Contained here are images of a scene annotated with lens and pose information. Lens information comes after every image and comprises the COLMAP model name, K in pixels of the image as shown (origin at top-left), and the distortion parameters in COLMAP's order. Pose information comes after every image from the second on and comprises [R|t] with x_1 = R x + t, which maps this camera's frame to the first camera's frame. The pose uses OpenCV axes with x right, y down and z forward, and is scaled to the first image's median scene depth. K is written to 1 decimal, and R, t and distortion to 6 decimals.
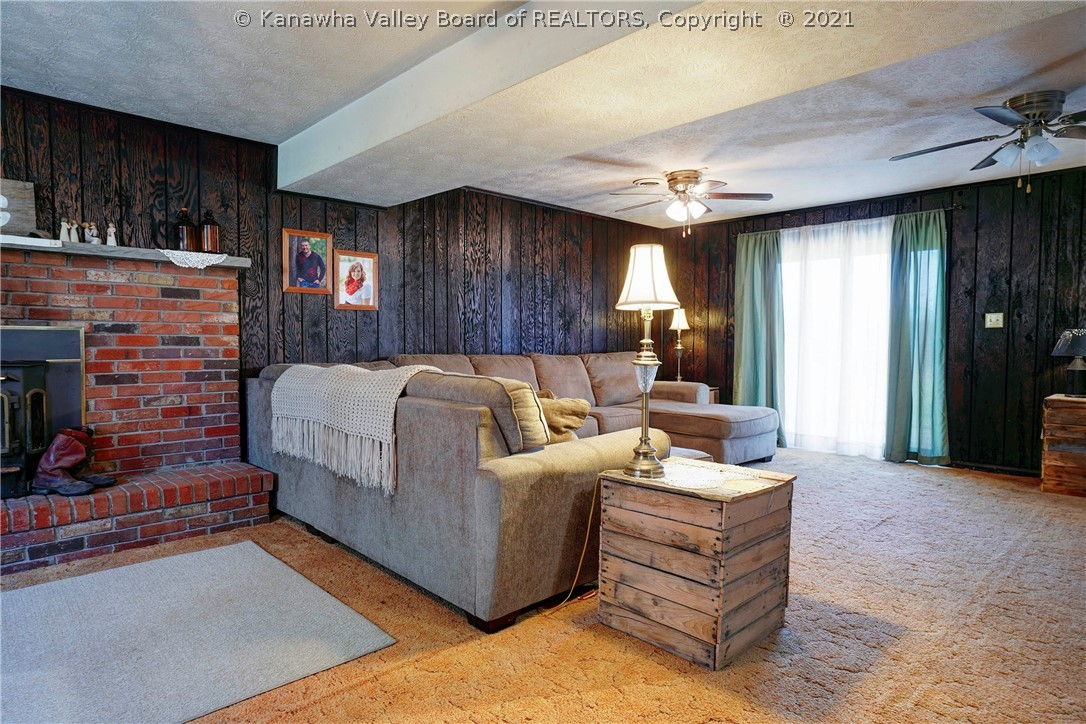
lens RADIAL K [[629.0, 0, 543.5], [0, 629.0, 366.0], [0, 0, 1]] dist [-0.012493, 0.010754]
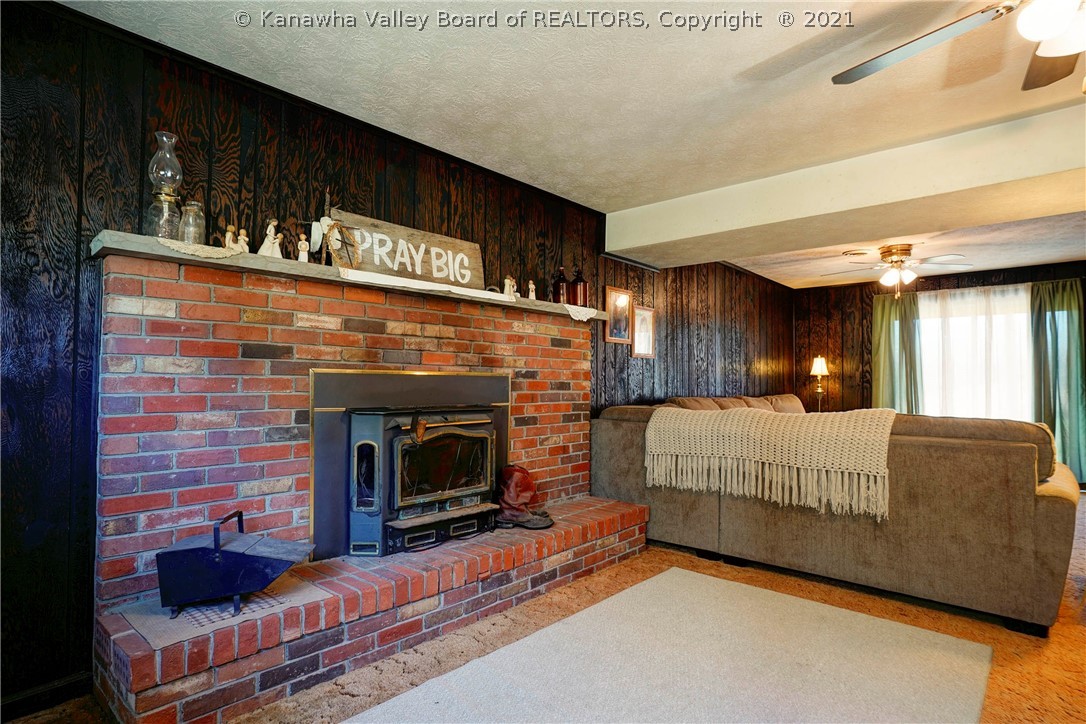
lens RADIAL K [[576.1, 0, 543.9], [0, 576.1, 363.6], [0, 0, 1]] dist [-0.005970, 0.006382]
pose [[0.995125, 0.005445, 0.098472, -0.706418], [0.001722, 0.997364, -0.072544, -0.005218], [-0.098608, 0.072360, 0.992492, -0.009828]]
